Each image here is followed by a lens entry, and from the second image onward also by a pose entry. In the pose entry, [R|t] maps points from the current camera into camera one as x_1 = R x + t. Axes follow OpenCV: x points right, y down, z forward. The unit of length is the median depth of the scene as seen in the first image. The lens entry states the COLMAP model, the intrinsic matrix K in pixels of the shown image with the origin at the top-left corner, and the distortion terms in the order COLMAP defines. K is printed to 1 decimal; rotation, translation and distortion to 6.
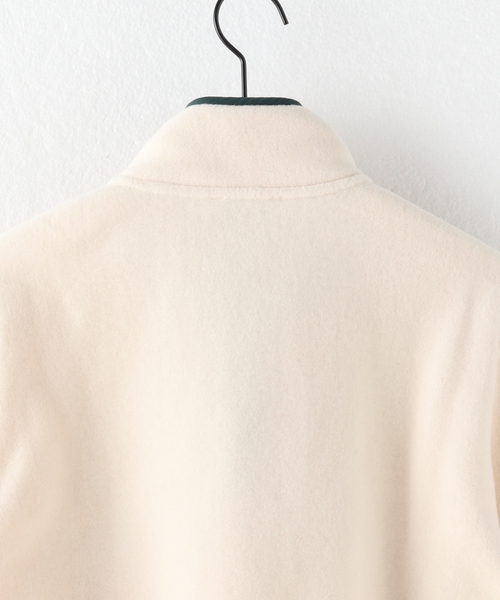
lens RADIAL K [[1023.8, 0, 247.7], [0, 1023.8, 299.6], [0, 0, 1]] dist [-0.026160, 0.000000]
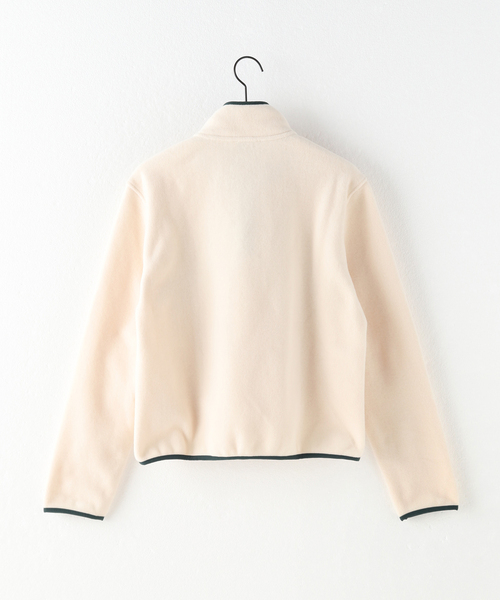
lens RADIAL K [[1023.8, 0, 253.5], [0, 1023.8, 299.4], [0, 0, 1]] dist [-0.026160, 0.000000]
pose [[0.998541, -0.010752, -0.052912, 0.145340], [0.011464, 0.999847, 0.013189, 0.261794], [0.052762, -0.013776, 0.998512, -1.549933]]
